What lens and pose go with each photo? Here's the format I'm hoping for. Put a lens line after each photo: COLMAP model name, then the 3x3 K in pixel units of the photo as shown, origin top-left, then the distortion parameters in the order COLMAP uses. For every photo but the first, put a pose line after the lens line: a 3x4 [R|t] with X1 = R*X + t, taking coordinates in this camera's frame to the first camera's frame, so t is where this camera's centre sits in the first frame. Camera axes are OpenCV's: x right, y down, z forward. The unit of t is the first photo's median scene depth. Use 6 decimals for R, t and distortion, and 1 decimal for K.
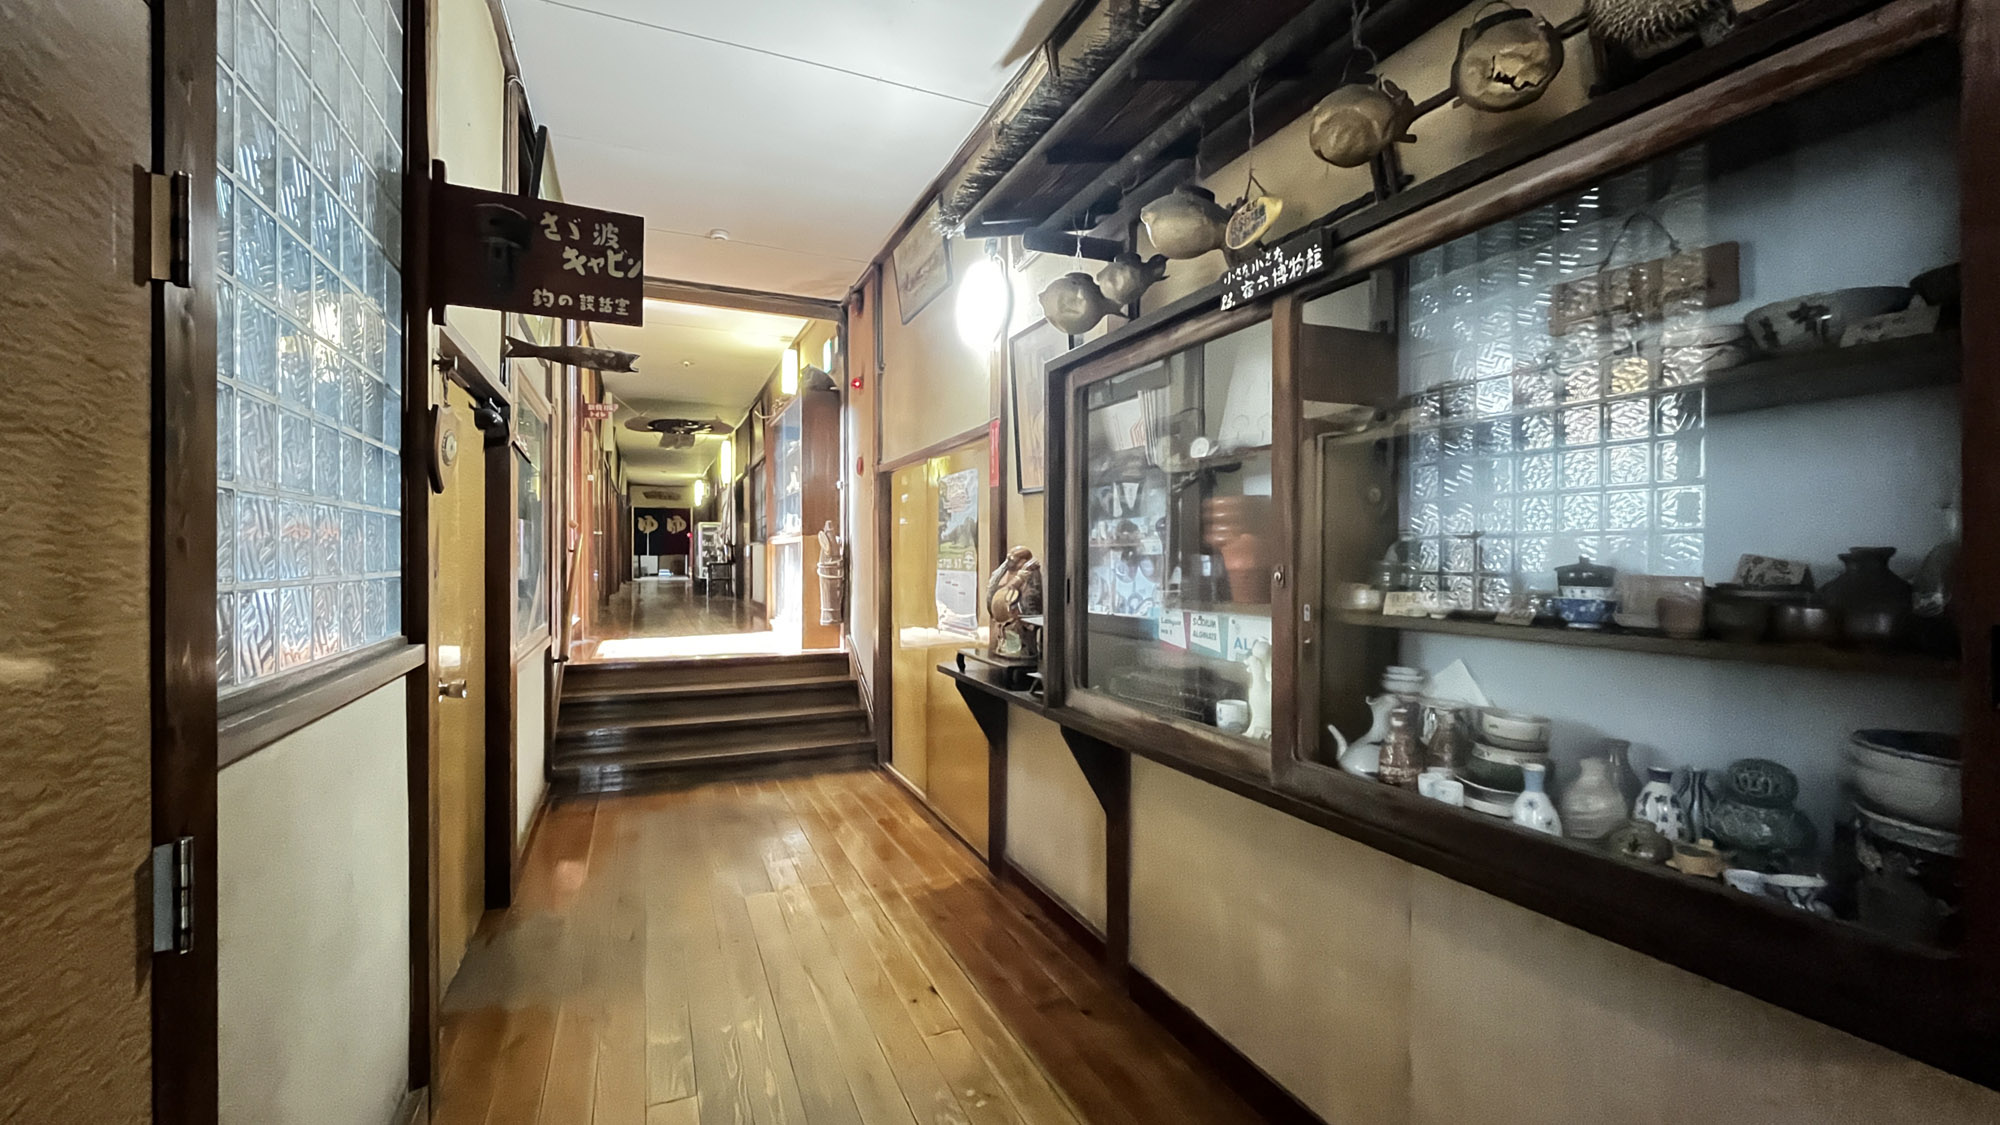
lens RADIAL K [[810.9, 0, 1001.4], [0, 810.9, 560.2], [0, 0, 1]] dist [0.005006, 0.000387]
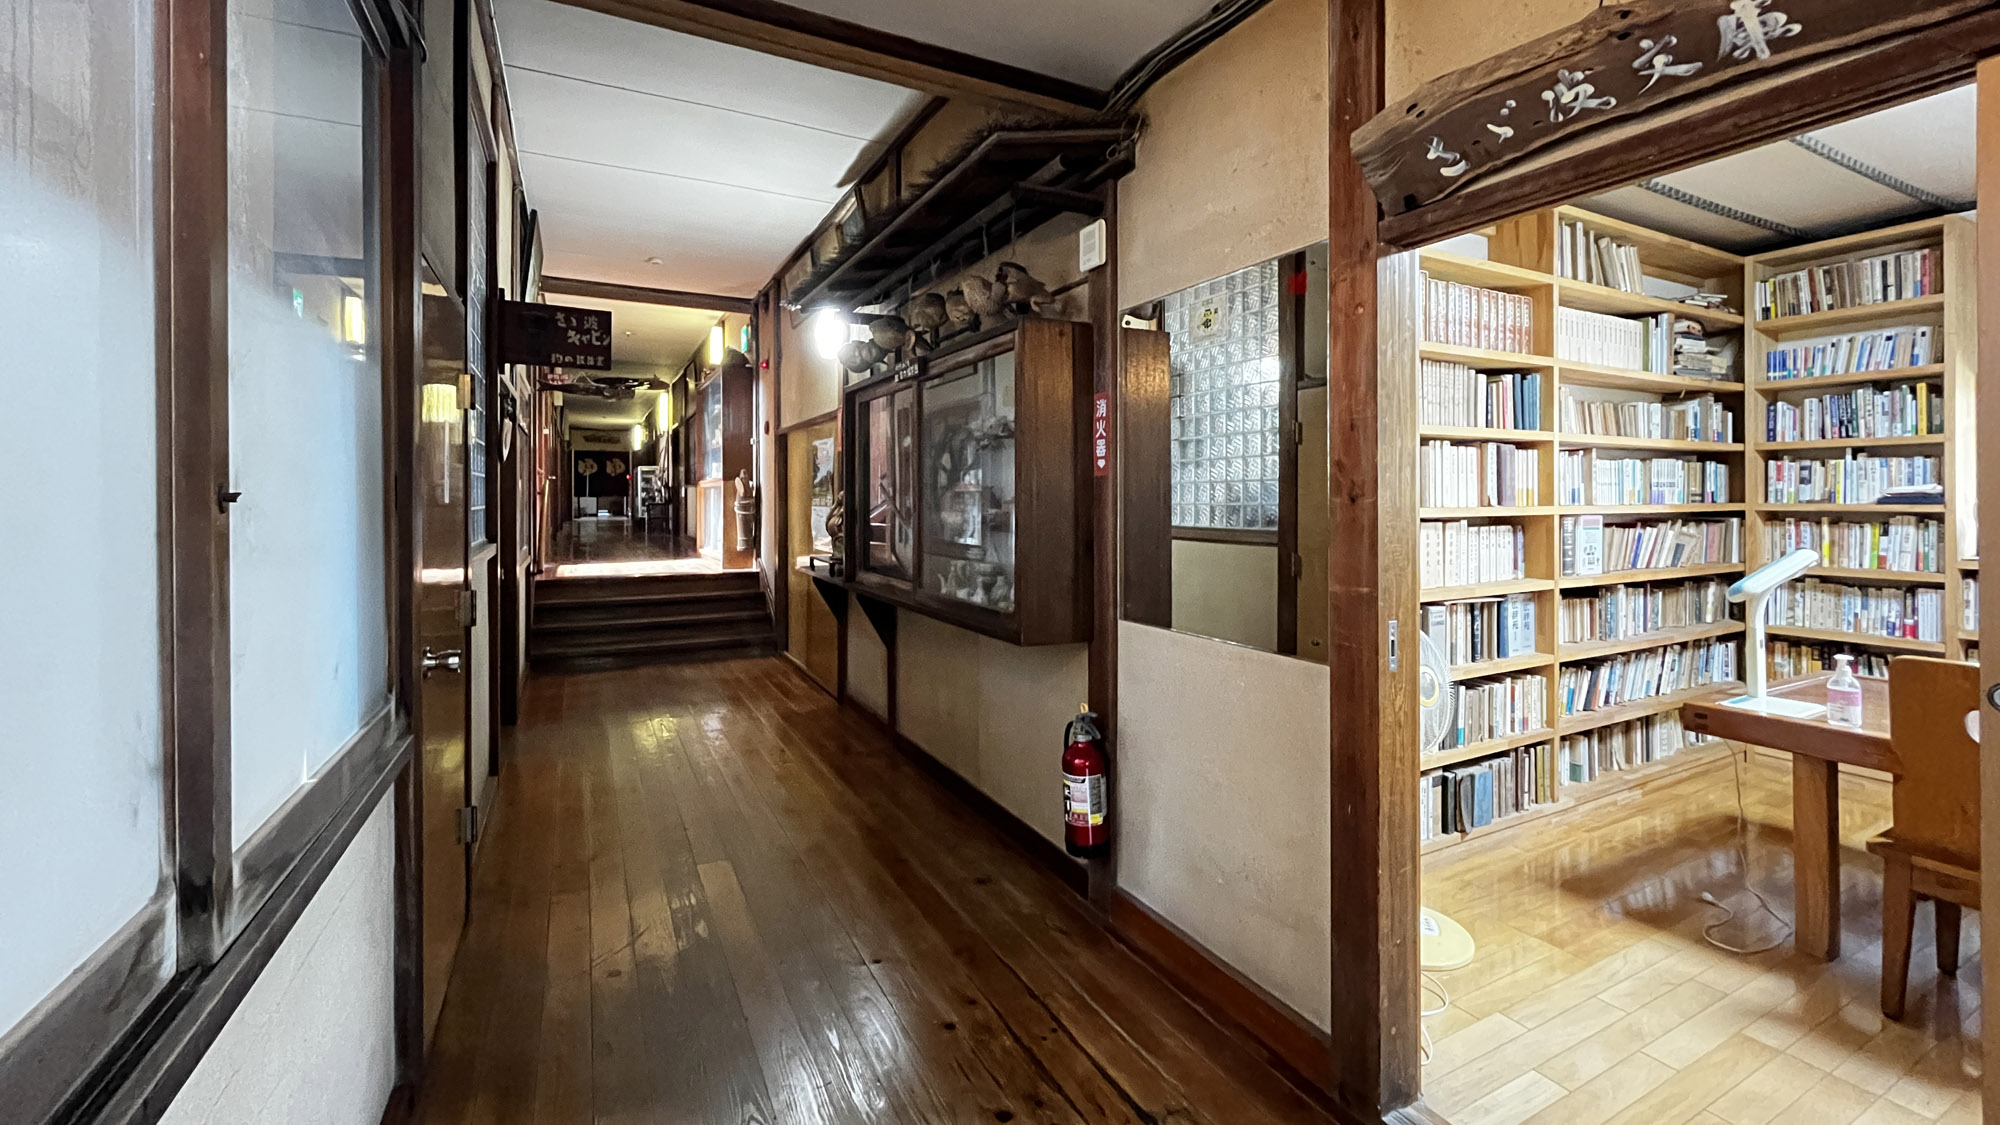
lens RADIAL K [[810.9, 0, 999.8], [0, 810.9, 503.7], [0, 0, 1]] dist [0.005006, 0.000387]
pose [[0.997973, -0.000336, 0.063633, 0.111301], [0.000135, 0.999995, 0.003166, 0.001658], [-0.063634, -0.003151, 0.997968, -0.310846]]
